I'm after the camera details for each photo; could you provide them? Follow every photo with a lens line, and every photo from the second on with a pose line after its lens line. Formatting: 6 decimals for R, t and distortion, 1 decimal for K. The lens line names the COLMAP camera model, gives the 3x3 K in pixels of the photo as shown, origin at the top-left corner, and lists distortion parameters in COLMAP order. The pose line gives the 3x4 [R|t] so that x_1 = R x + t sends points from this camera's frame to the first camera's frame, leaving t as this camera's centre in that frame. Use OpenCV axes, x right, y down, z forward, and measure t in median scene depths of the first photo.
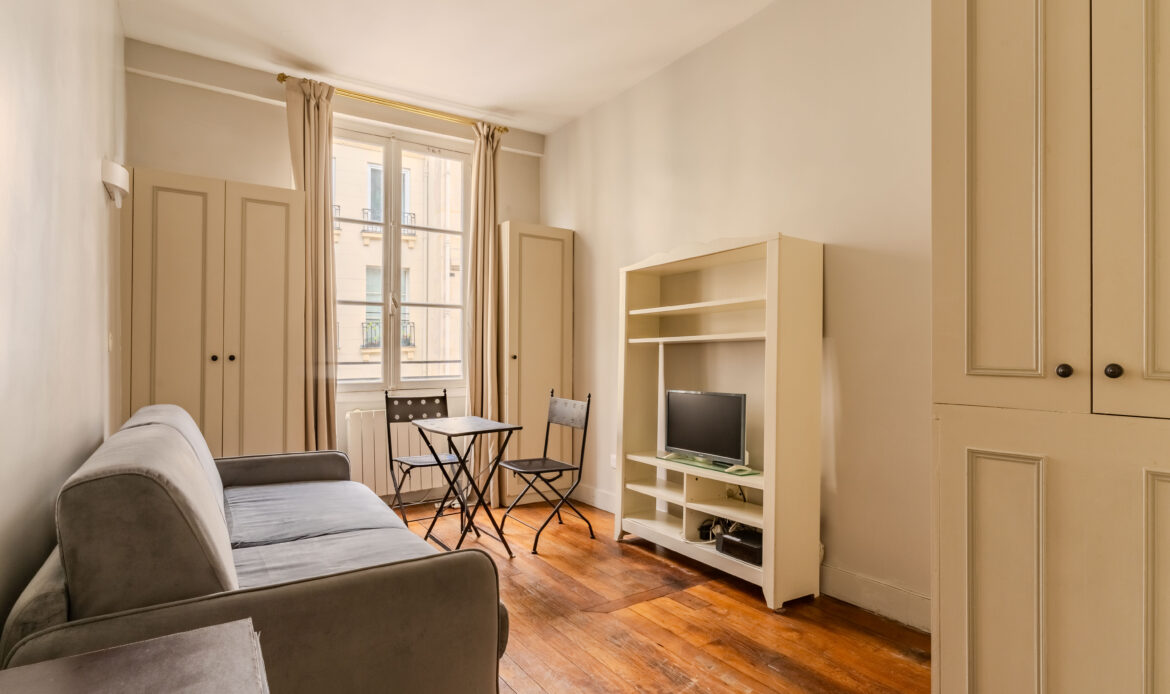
lens RADIAL K [[586.4, 0, 557.5], [0, 586.4, 344.9], [0, 0, 1]] dist [-0.001562, -0.000556]
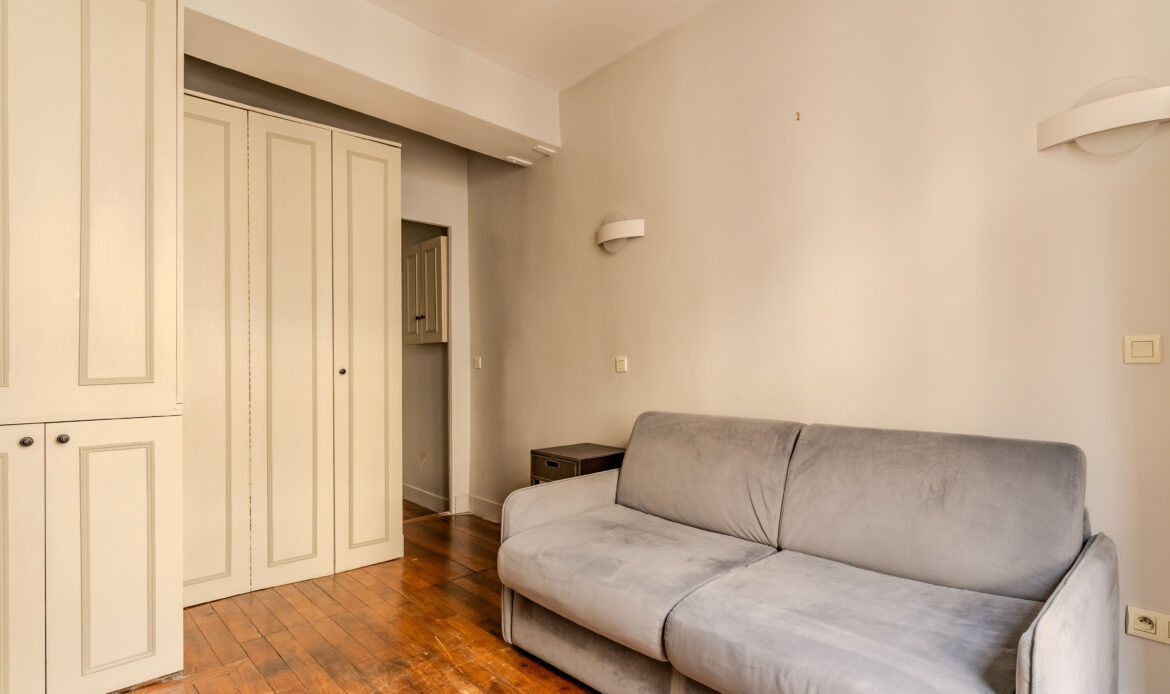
lens RADIAL K [[593.5, 0, 612.5], [0, 593.5, 364.4], [0, 0, 1]] dist [-0.000049, -0.000224]
pose [[-0.977020, -0.001780, -0.213139, -0.023440], [0.000416, 0.999947, -0.010257, 0.013718], [0.213146, -0.010110, -0.976968, 1.081747]]
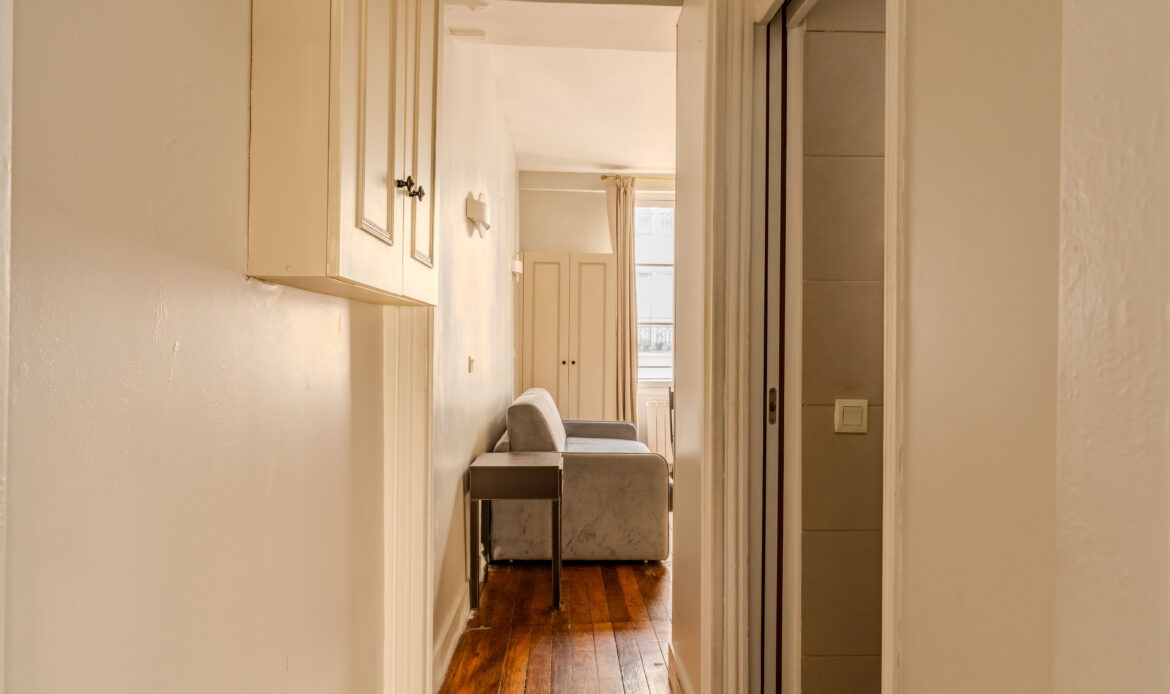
lens RADIAL K [[677.4, 0, 585.0], [0, 677.4, 347.0], [0, 0, 1]] dist [0.000281, -0.000051]
pose [[0.865184, -0.000135, -0.501454, 0.359864], [-0.000060, 1.000000, -0.000374, -0.017682], [0.501454, 0.000354, 0.865184, -0.528269]]
